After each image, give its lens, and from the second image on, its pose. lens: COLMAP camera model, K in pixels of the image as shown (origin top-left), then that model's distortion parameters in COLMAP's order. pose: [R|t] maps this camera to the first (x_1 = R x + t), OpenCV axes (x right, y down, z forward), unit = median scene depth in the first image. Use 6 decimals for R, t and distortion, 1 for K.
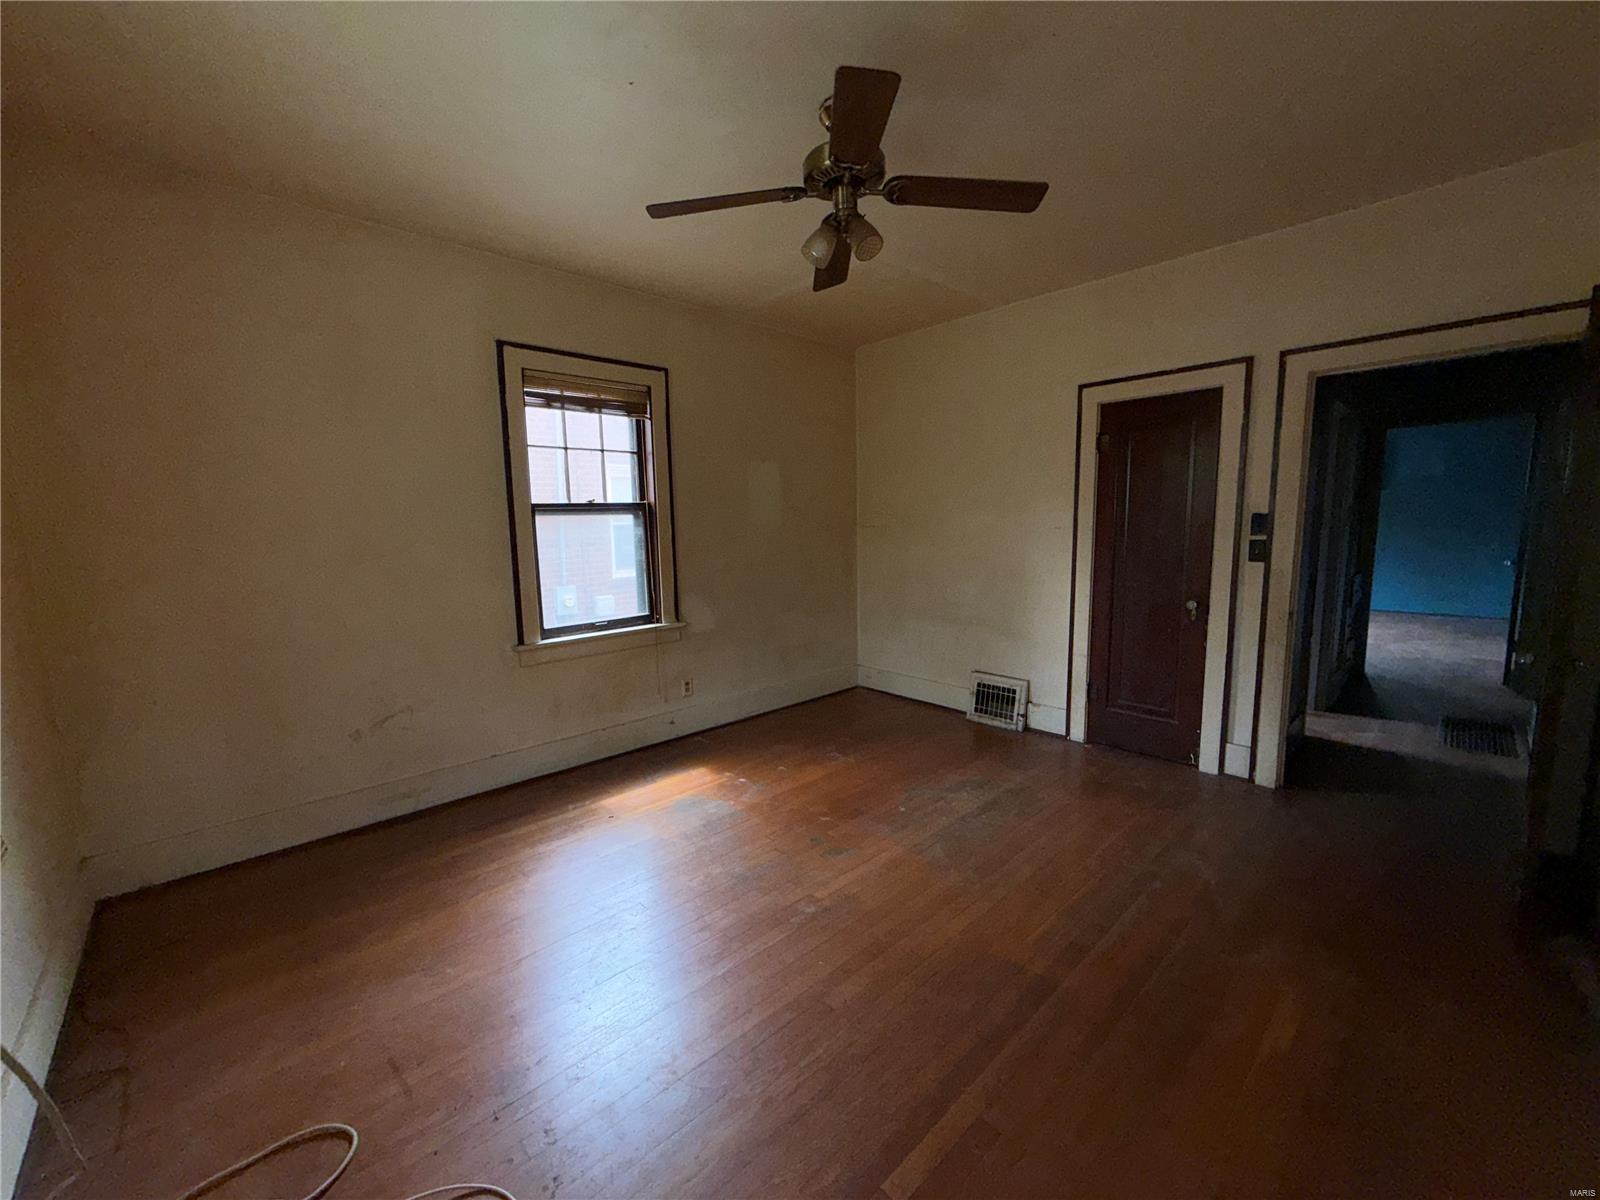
lens RADIAL K [[640.7, 0, 796.2], [0, 640.7, 599.7], [0, 0, 1]] dist [-0.000128, 0.000339]
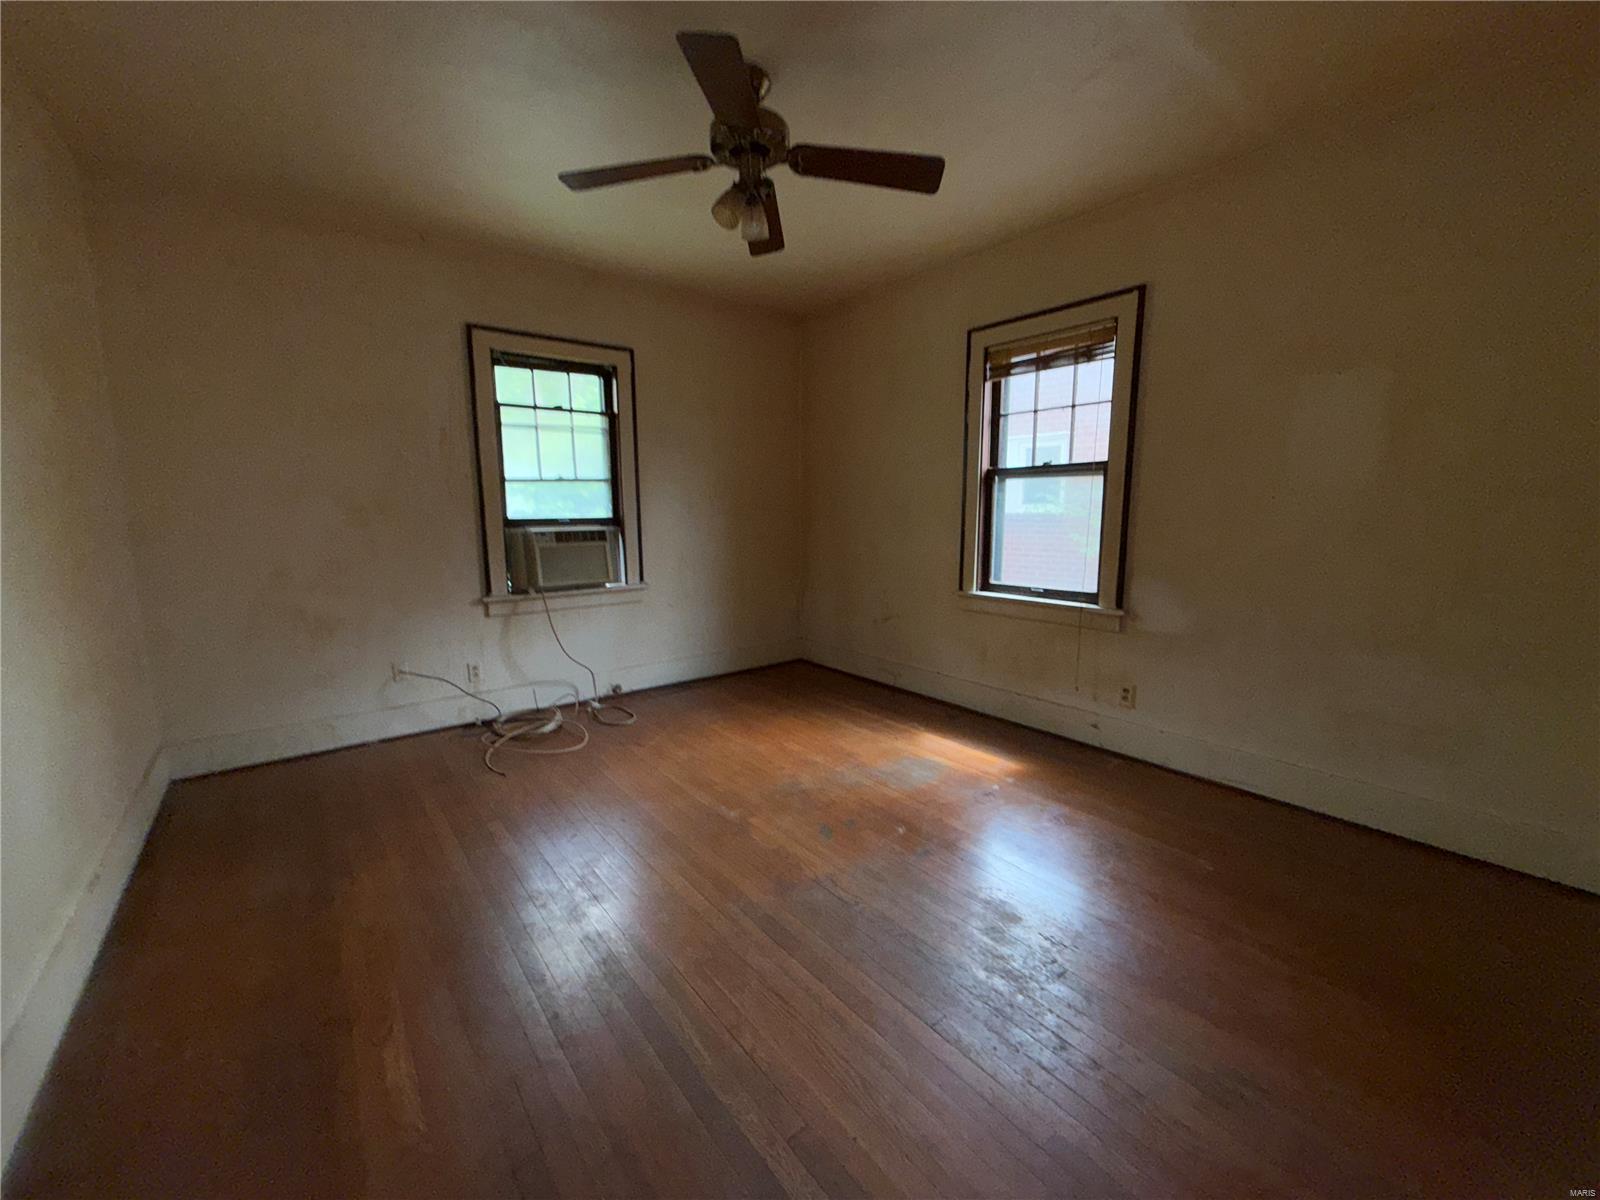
lens RADIAL K [[640.7, 0, 800.5], [0, 640.7, 600.1], [0, 0, 1]] dist [-0.000128, 0.000339]
pose [[-0.078294, 0.169482, -0.982418, 0.687620], [-0.117687, 0.976982, 0.177923, -0.078922], [0.989960, 0.129548, -0.056546, 0.708715]]
